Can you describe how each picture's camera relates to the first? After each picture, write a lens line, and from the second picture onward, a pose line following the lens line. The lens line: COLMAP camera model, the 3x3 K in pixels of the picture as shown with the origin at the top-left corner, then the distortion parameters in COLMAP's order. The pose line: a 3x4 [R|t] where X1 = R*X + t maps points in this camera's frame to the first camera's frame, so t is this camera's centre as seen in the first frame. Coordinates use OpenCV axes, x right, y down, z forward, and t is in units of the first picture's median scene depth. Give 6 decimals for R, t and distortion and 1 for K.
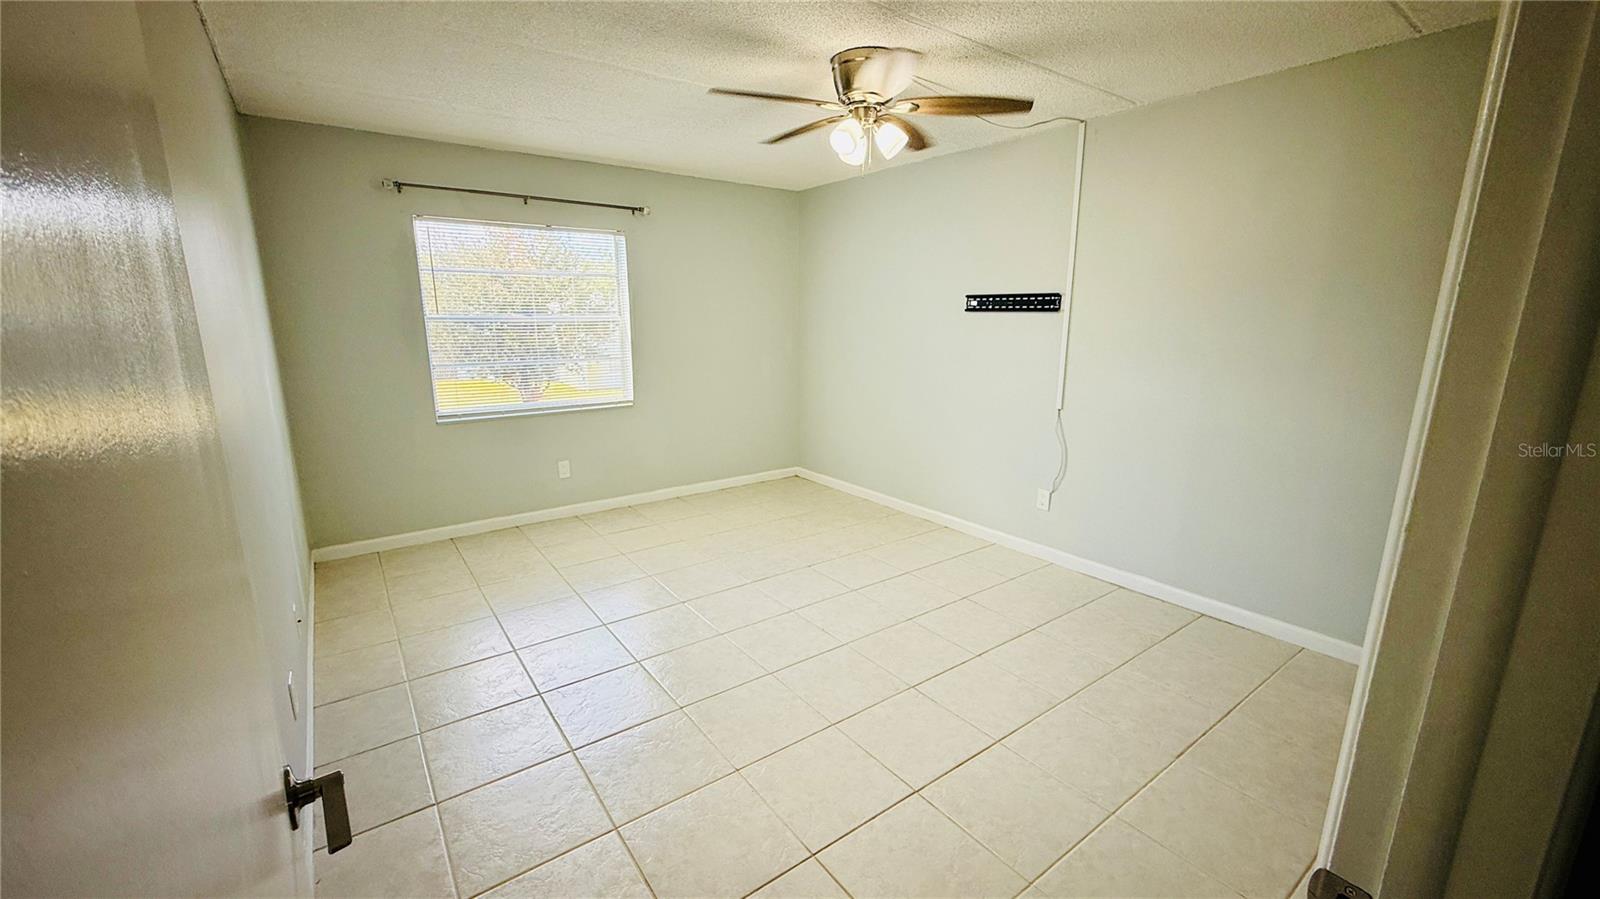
lens RADIAL K [[640.5, 0, 792.1], [0, 640.5, 447.1], [0, 0, 1]] dist [0.002989, 0.000032]
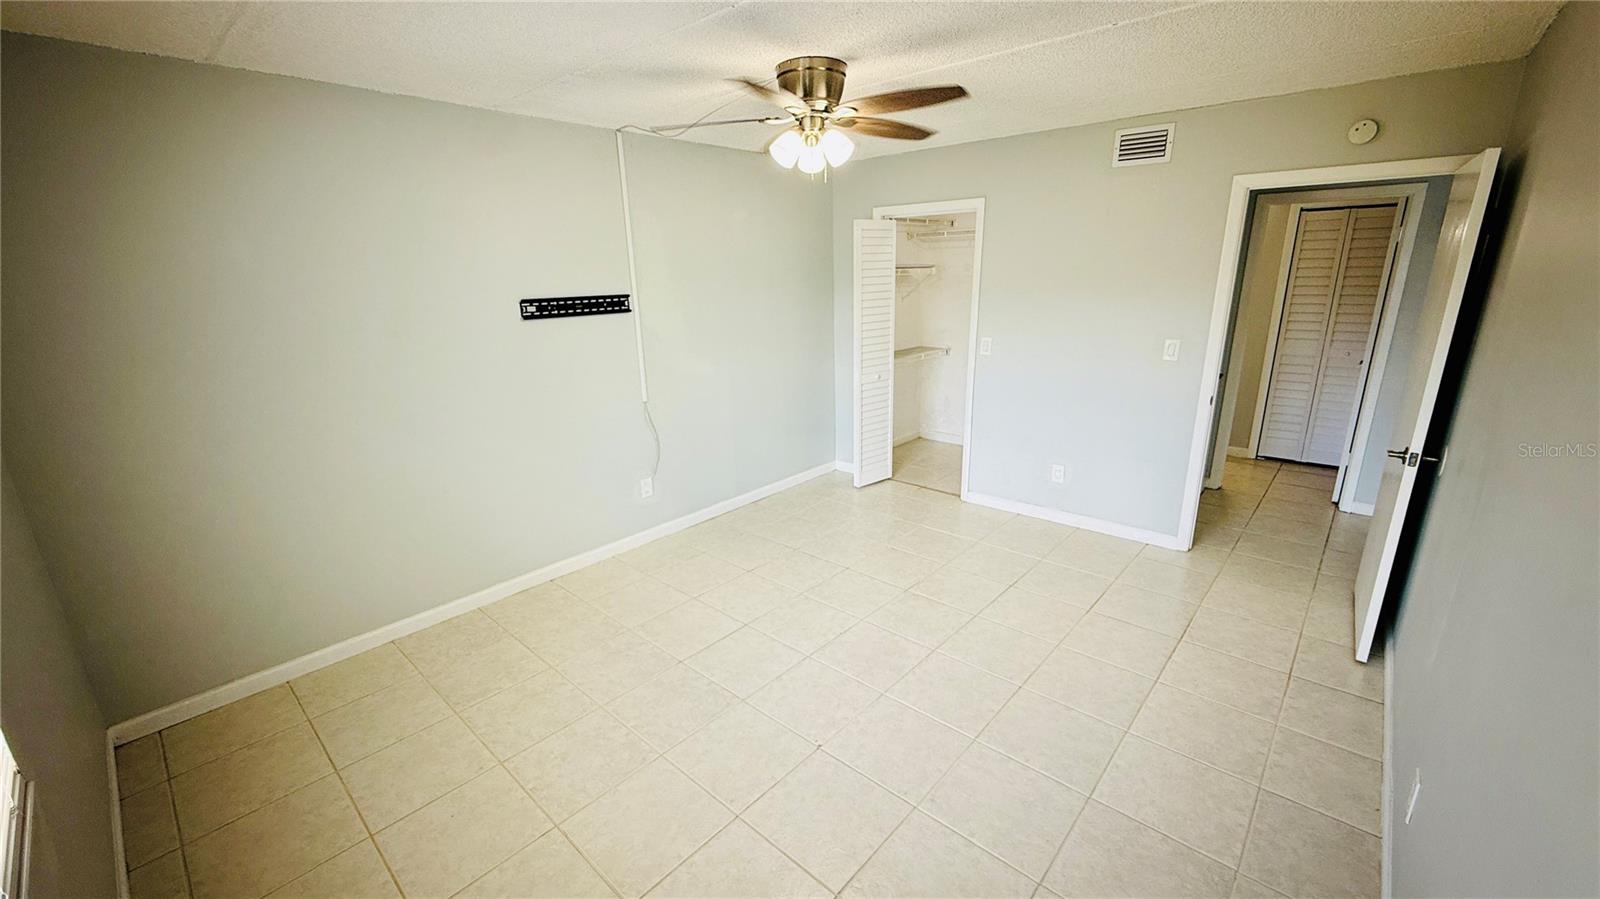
lens RADIAL K [[640.5, 0, 794.7], [0, 640.5, 455.2], [0, 0, 1]] dist [0.002989, 0.000032]
pose [[-0.203919, -0.263696, 0.942805, -0.647593], [0.234153, 0.921952, 0.308508, -0.239338], [-0.950573, 0.283671, -0.126258, 0.882583]]
